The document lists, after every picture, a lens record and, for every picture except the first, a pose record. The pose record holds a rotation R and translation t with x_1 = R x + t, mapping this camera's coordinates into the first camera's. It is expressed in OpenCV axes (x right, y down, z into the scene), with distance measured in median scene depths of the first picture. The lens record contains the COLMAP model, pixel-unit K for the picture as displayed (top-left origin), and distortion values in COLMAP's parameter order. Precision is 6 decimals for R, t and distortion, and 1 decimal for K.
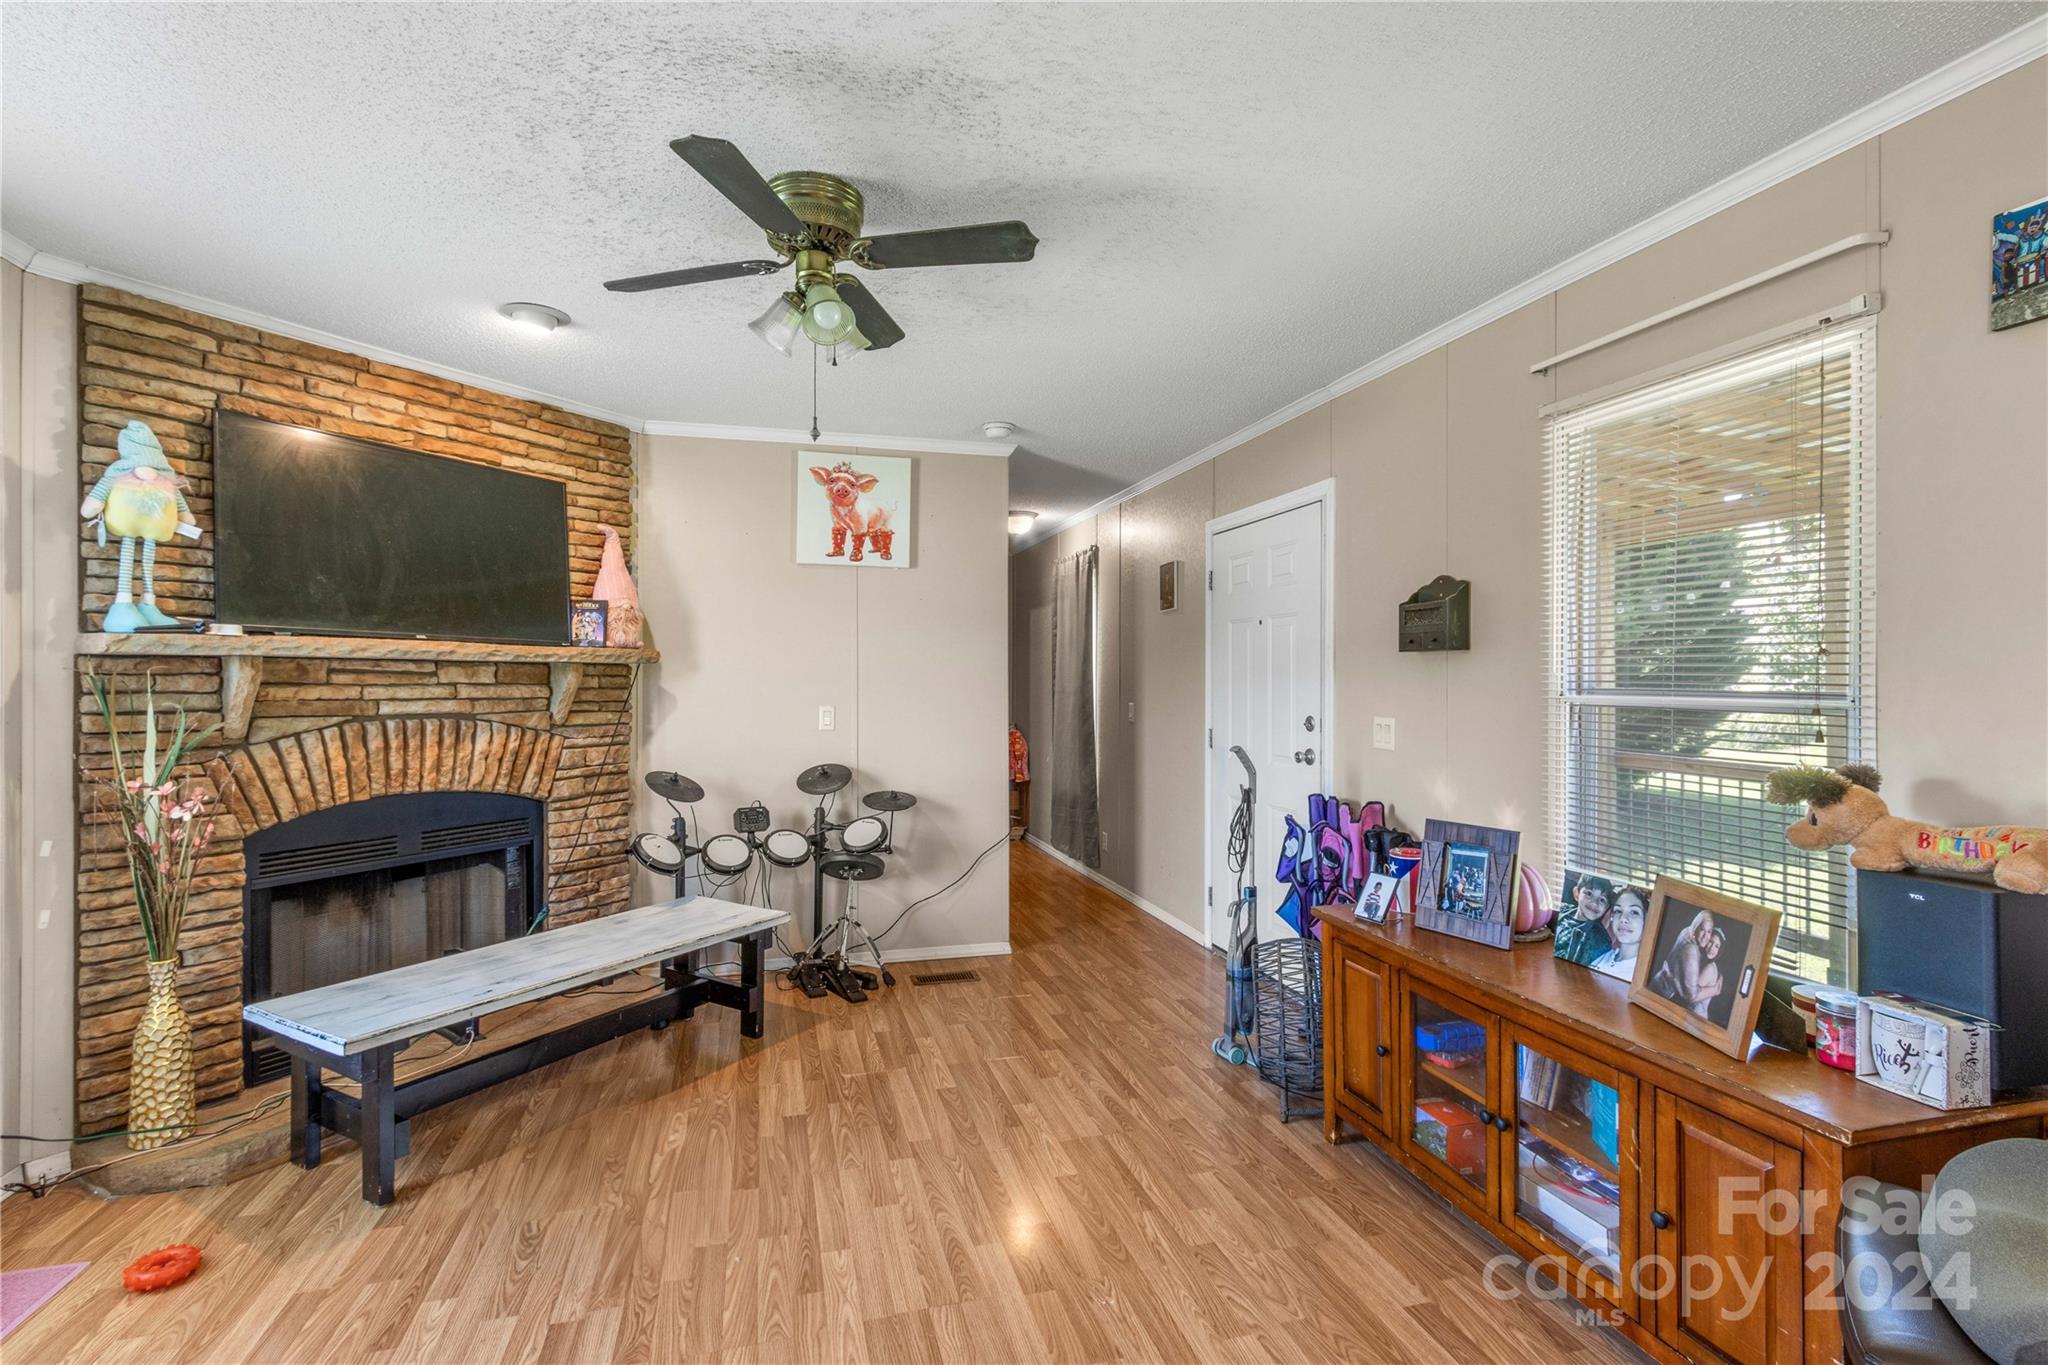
lens RADIAL K [[935.7, 0, 1007.3], [0, 935.7, 676.1], [0, 0, 1]] dist [-0.000388, -0.002000]
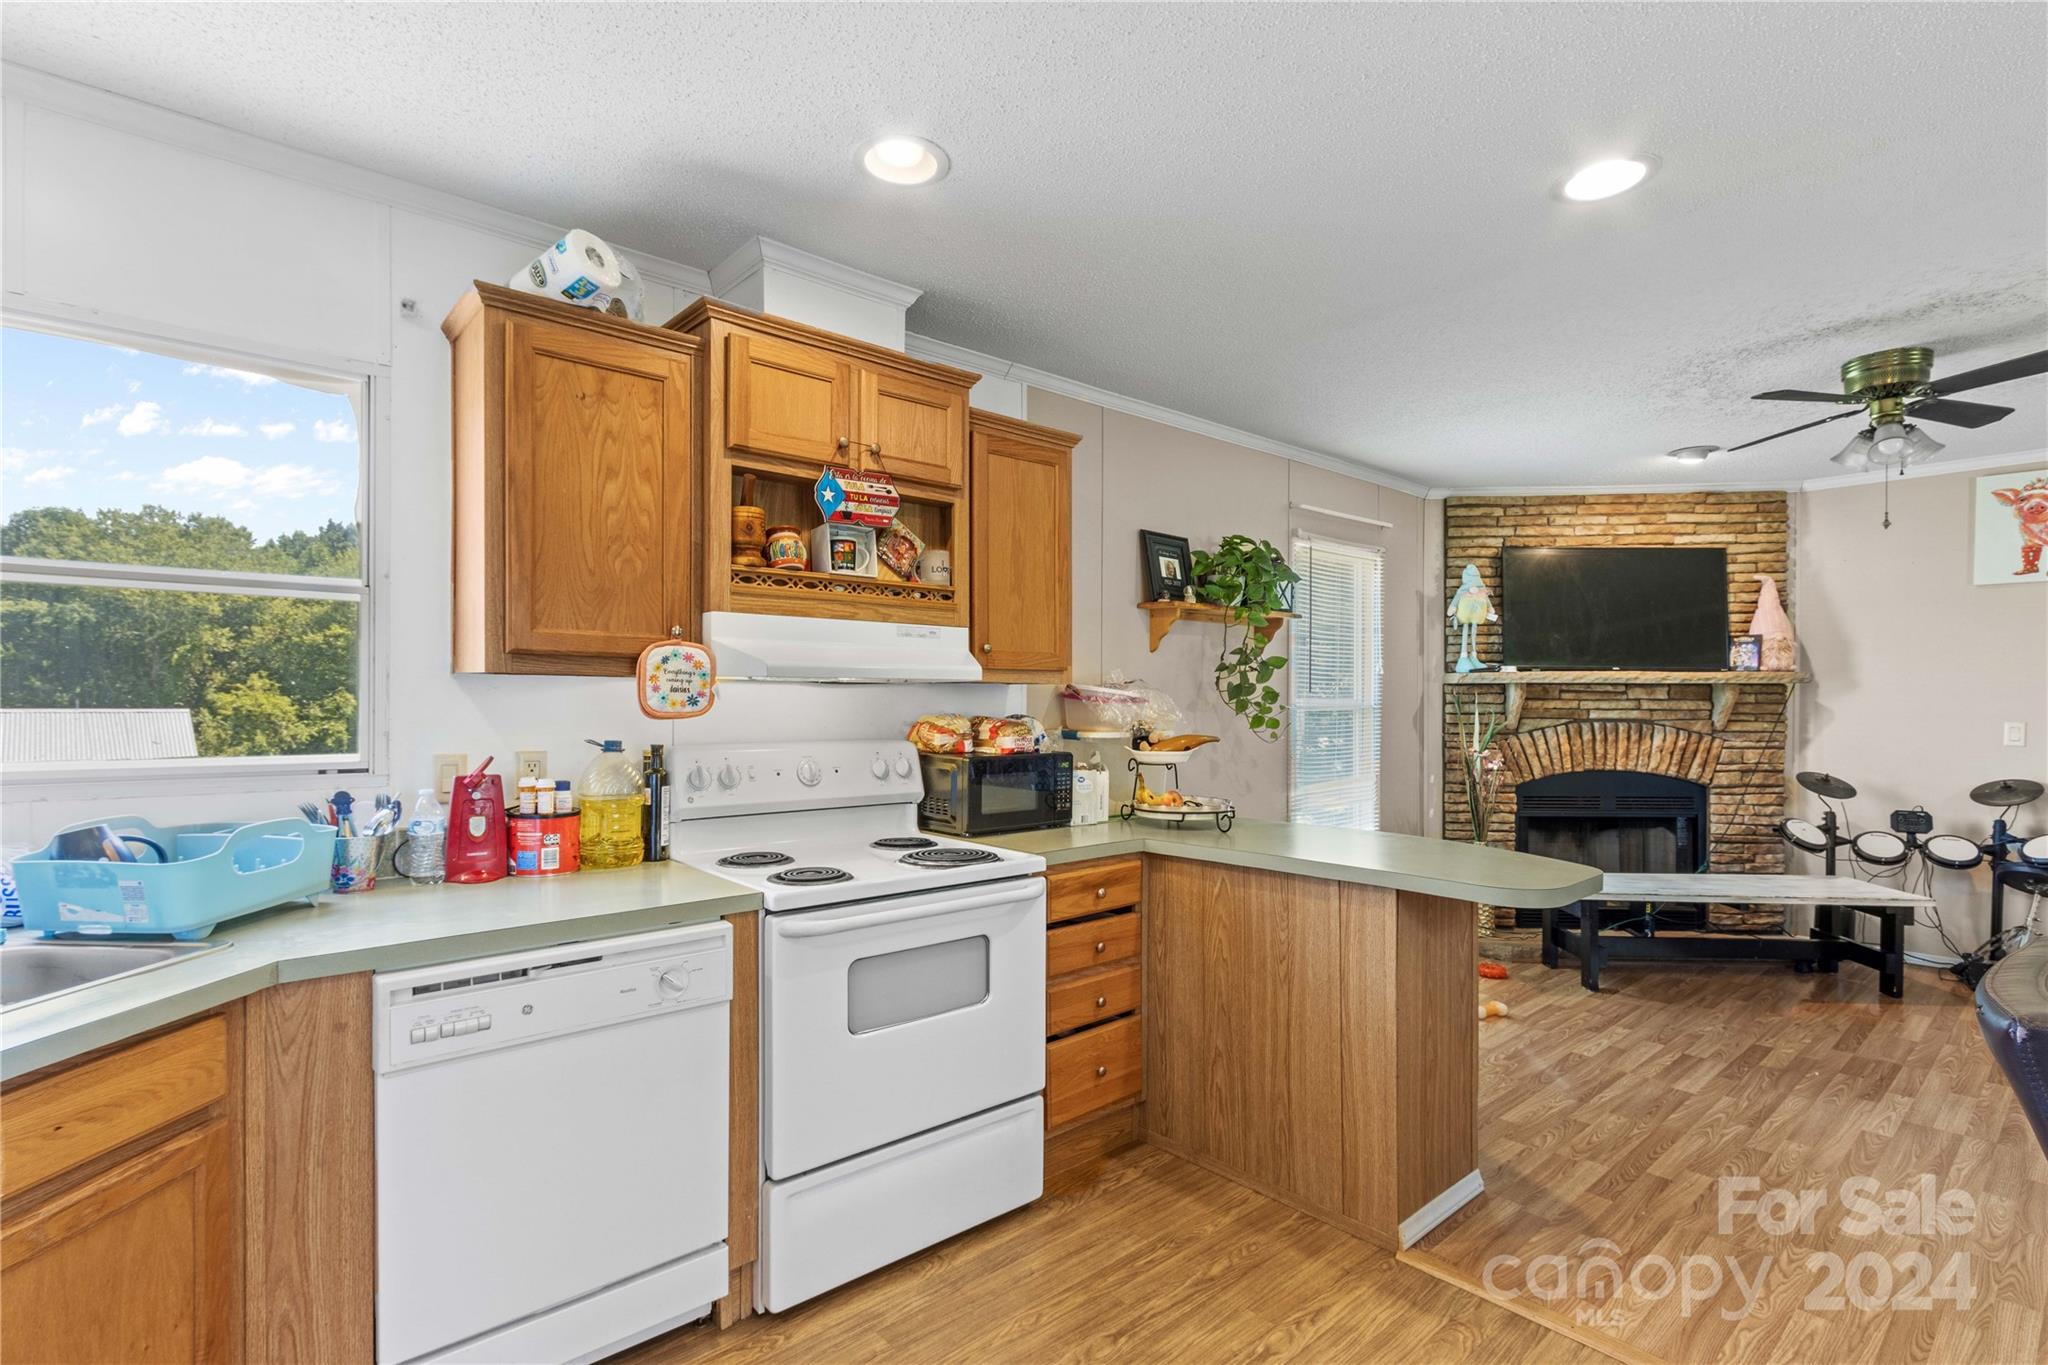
lens RADIAL K [[935.7, 0, 1032.7], [0, 935.7, 706.9], [0, 0, 1]] dist [-0.000388, -0.002000]
pose [[0.432253, 0.008975, -0.901708, 0.331932], [0.002994, 0.999931, 0.011388, 0.000583], [0.901748, -0.007622, 0.432196, -0.508825]]
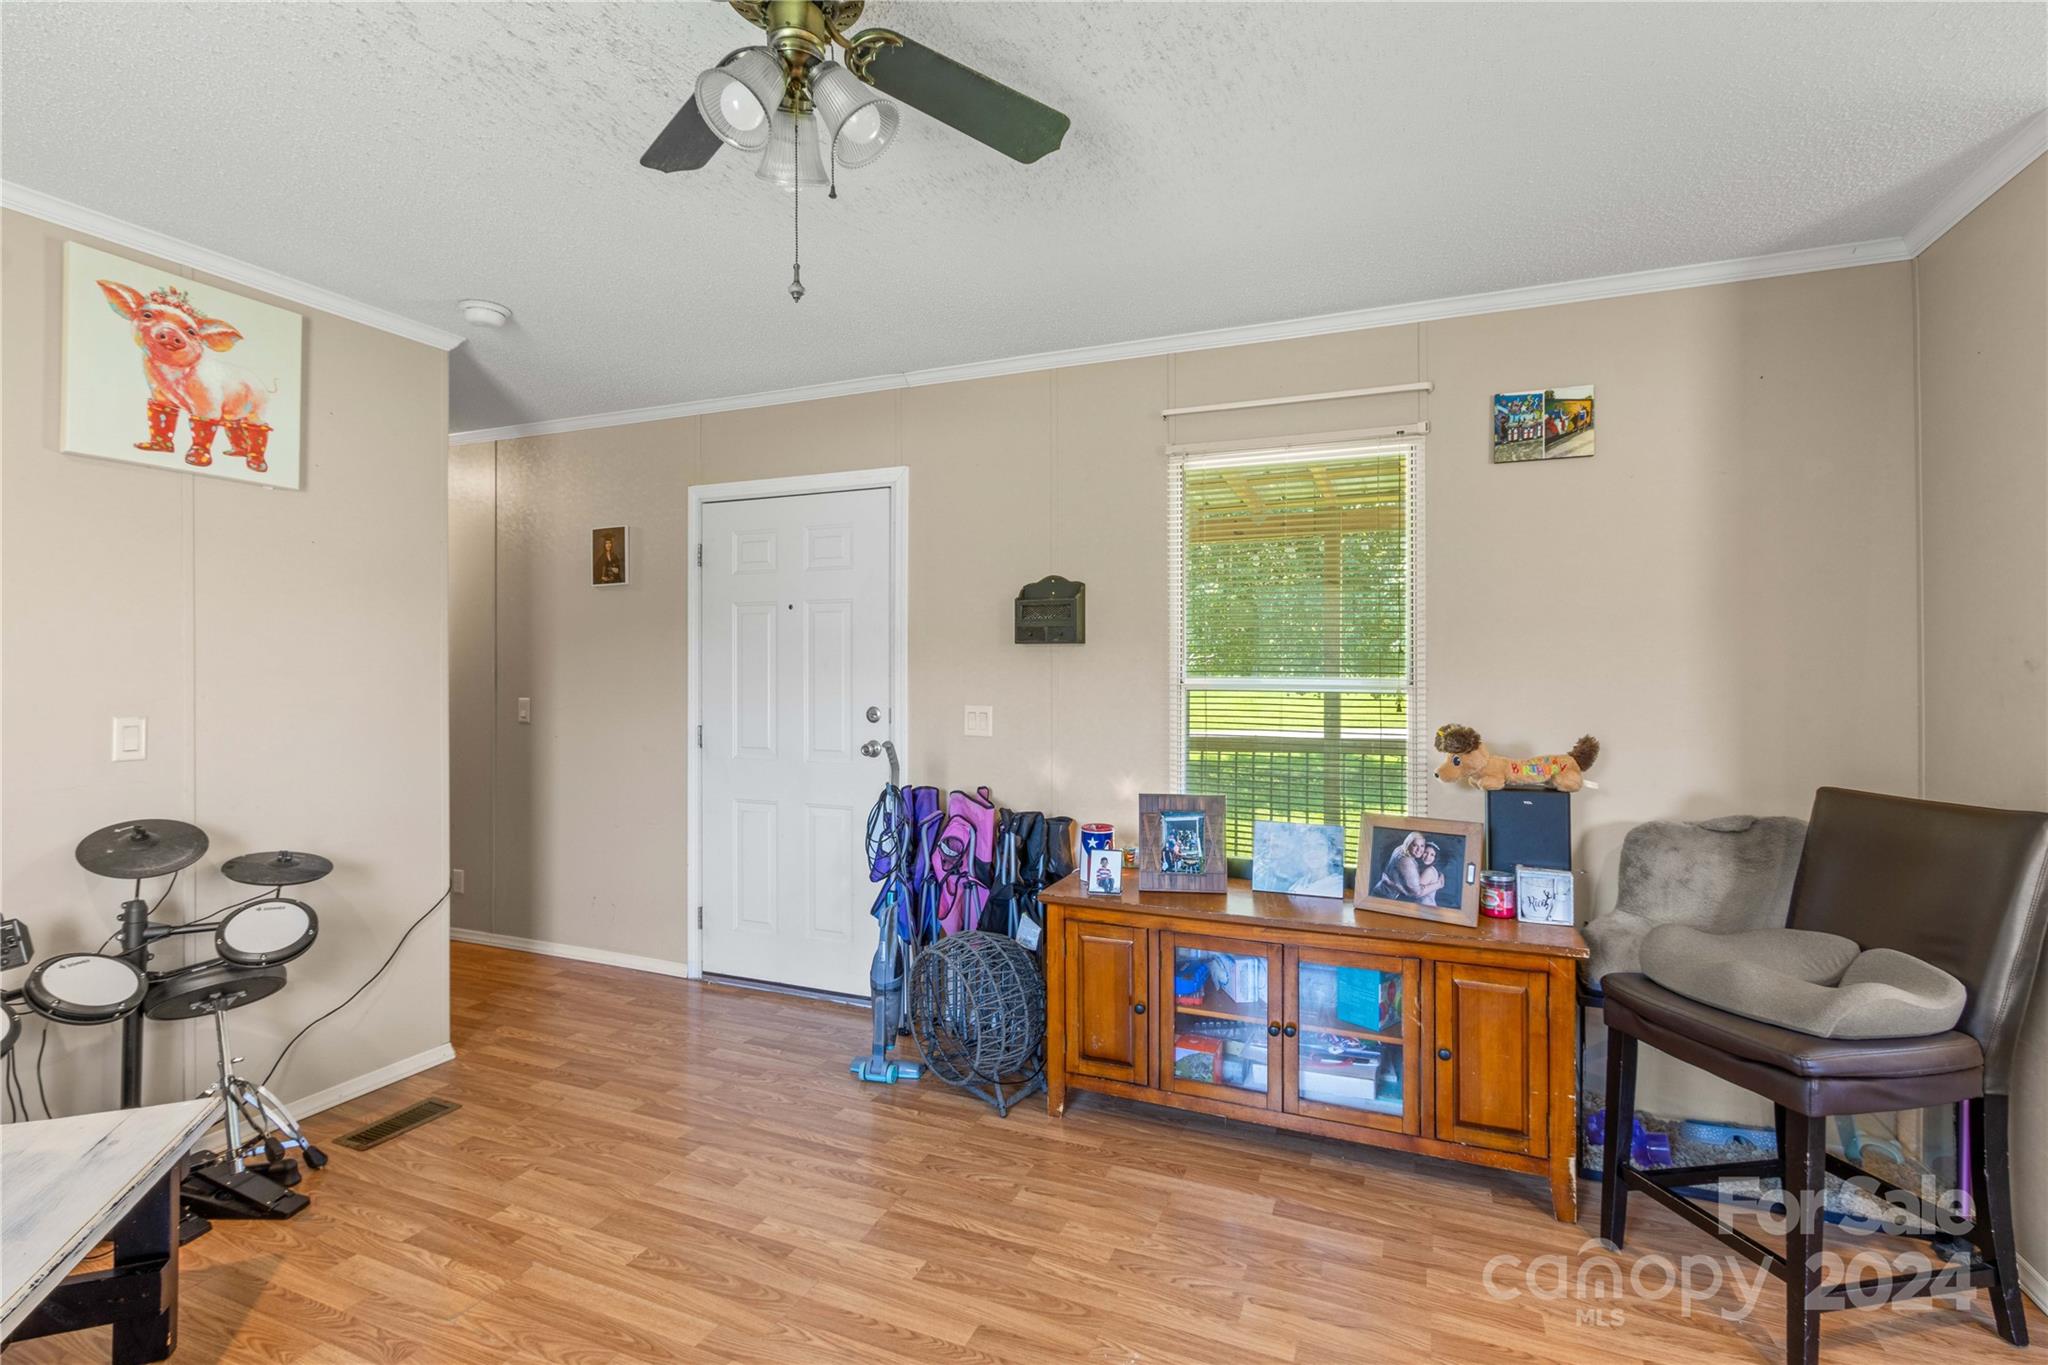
lens RADIAL K [[935.7, 0, 1023.7], [0, 935.7, 669.1], [0, 0, 1]] dist [-0.000388, -0.002000]
pose [[0.614027, -0.001187, 0.789284, -0.390054], [-0.003098, 0.999988, 0.003914, -0.000970], [-0.789279, -0.004849, 0.614016, 0.309682]]
